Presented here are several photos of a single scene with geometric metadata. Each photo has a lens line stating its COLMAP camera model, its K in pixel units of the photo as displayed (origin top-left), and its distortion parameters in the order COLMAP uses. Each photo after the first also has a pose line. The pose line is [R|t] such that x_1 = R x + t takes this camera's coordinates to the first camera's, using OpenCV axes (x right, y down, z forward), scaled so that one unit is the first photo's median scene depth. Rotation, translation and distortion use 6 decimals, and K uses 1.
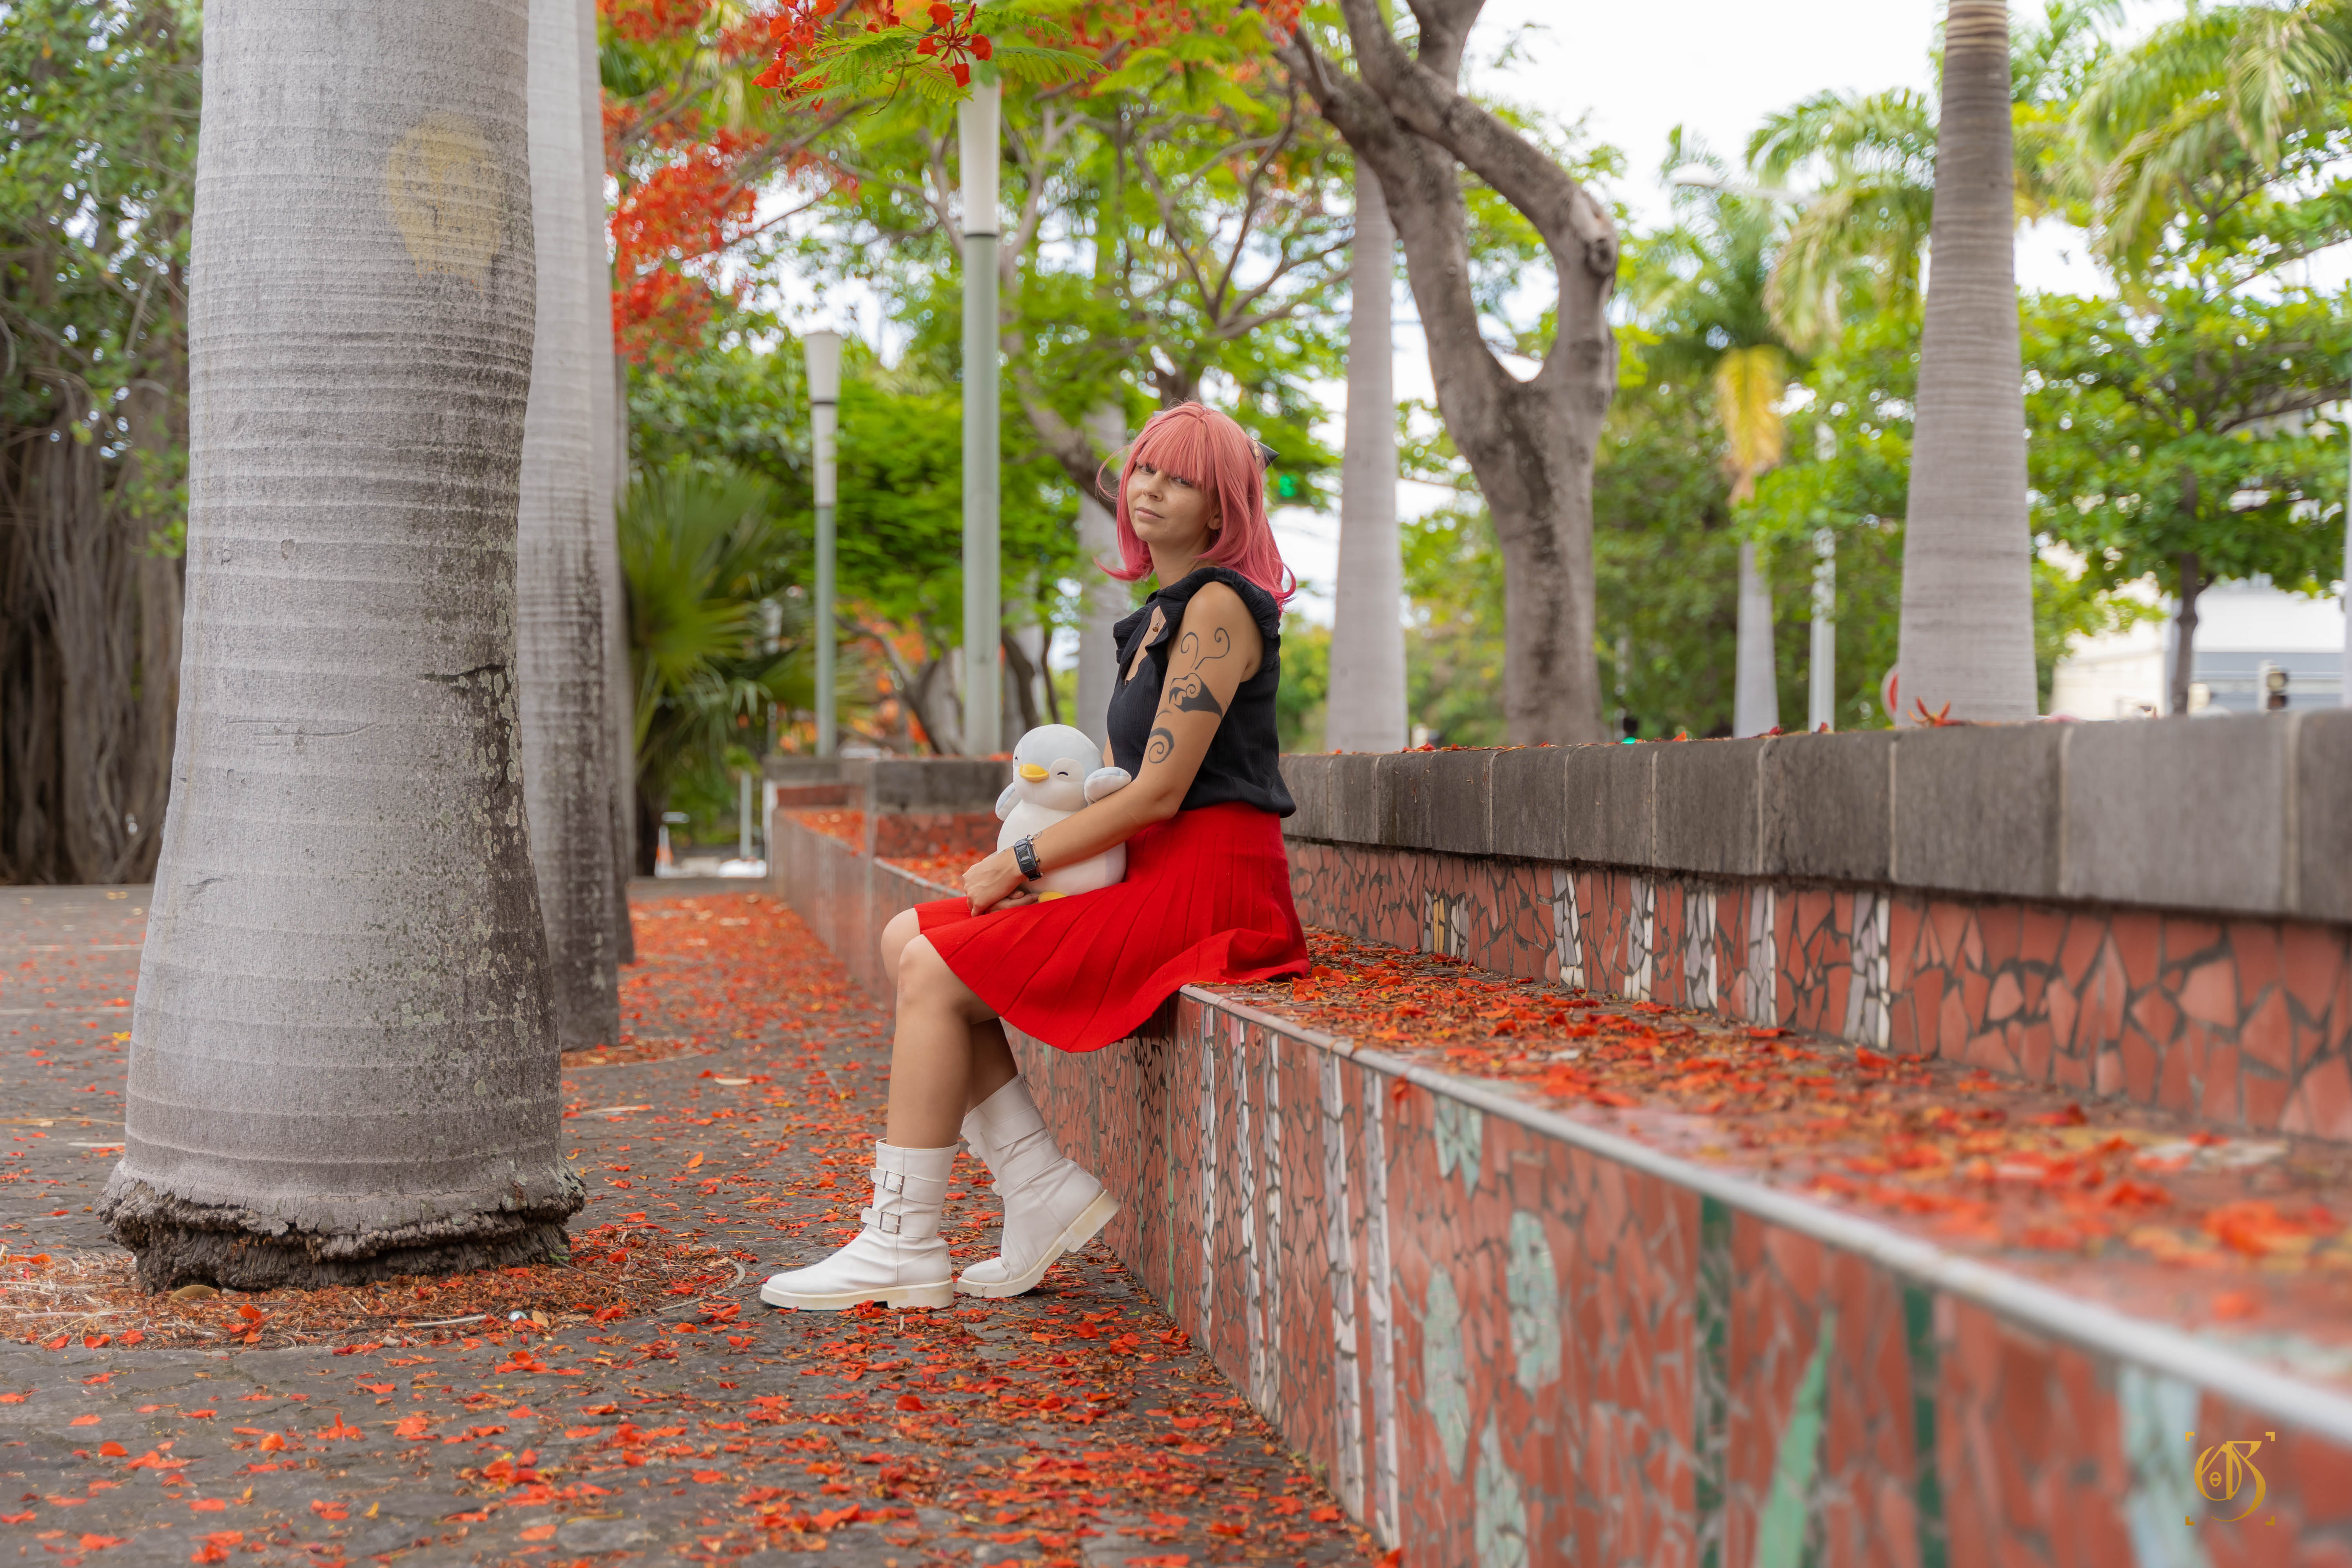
lens RADIAL K [[3569.5, 0, 1176.0], [0, 3569.5, 784.0], [0, 0, 1]] dist [0.032383, -0.150243]
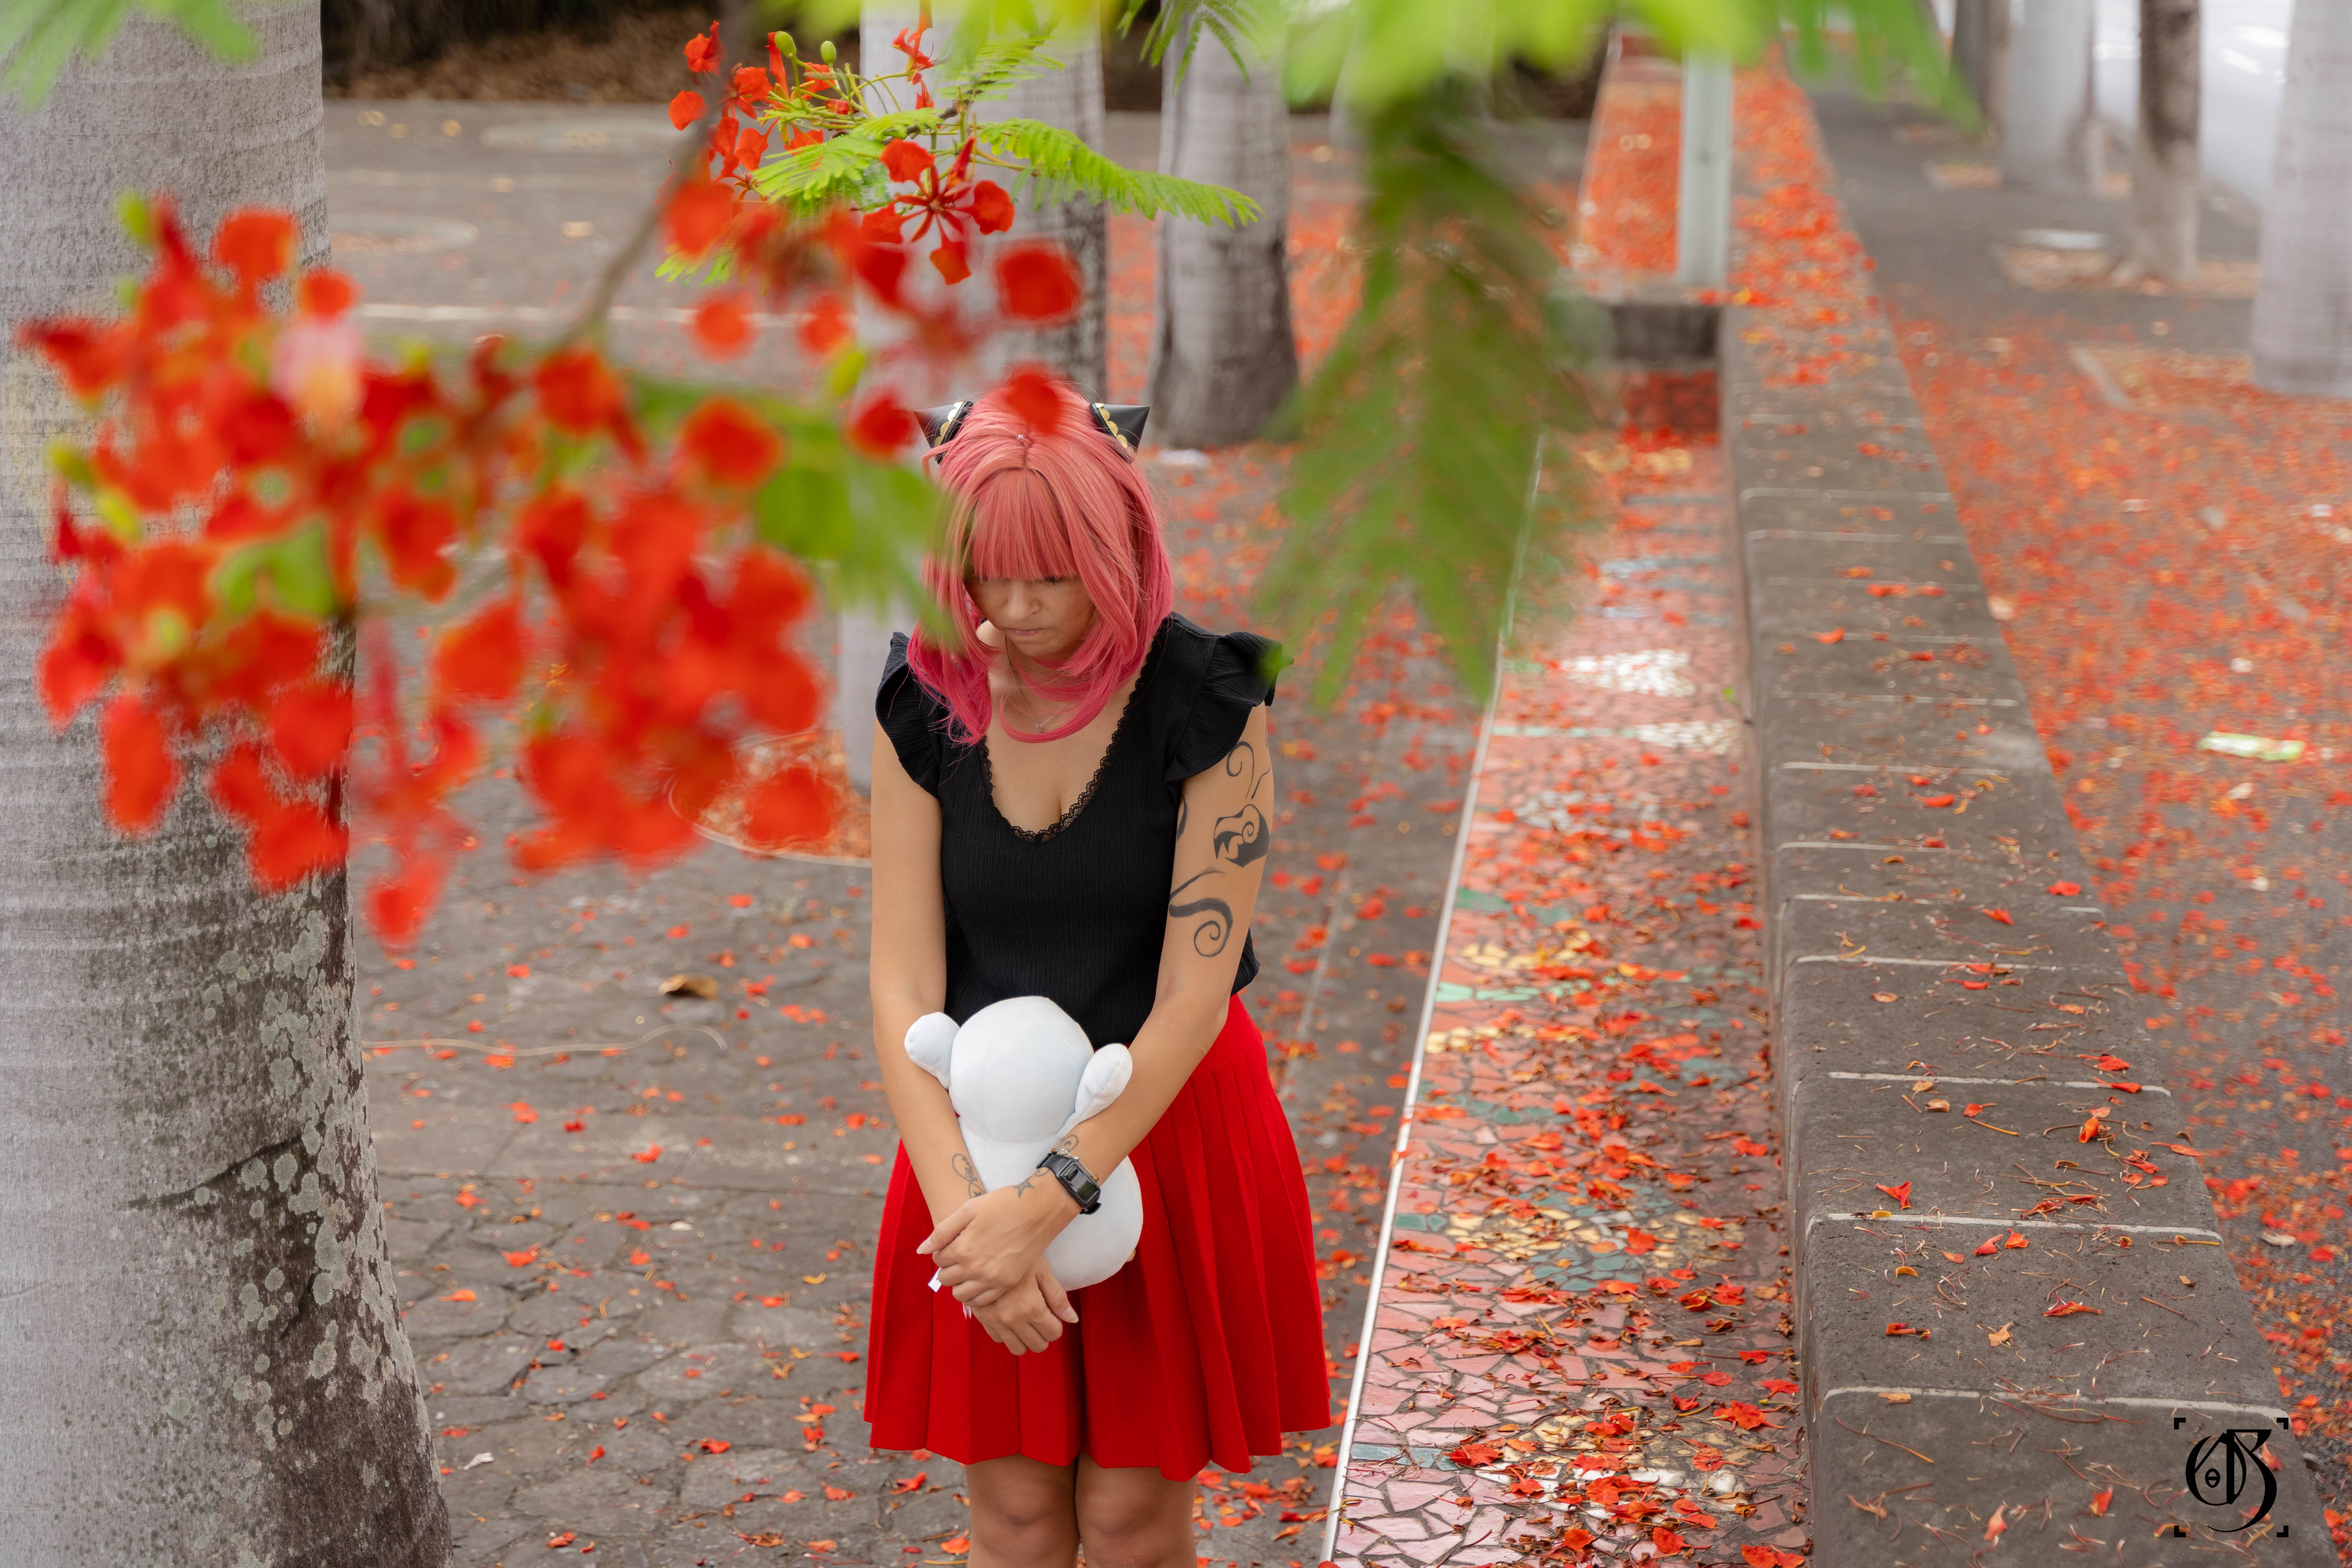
lens RADIAL K [[3869.1, 0, 1156.3], [0, 3869.1, 793.6], [0, 0, 1]] dist [0.013663, -0.050483]
pose [[0.963221, 0.084348, -0.255130, 0.122865], [-0.015368, 0.965195, 0.261080, -0.273139], [0.268272, -0.247557, 0.930992, 0.443271]]
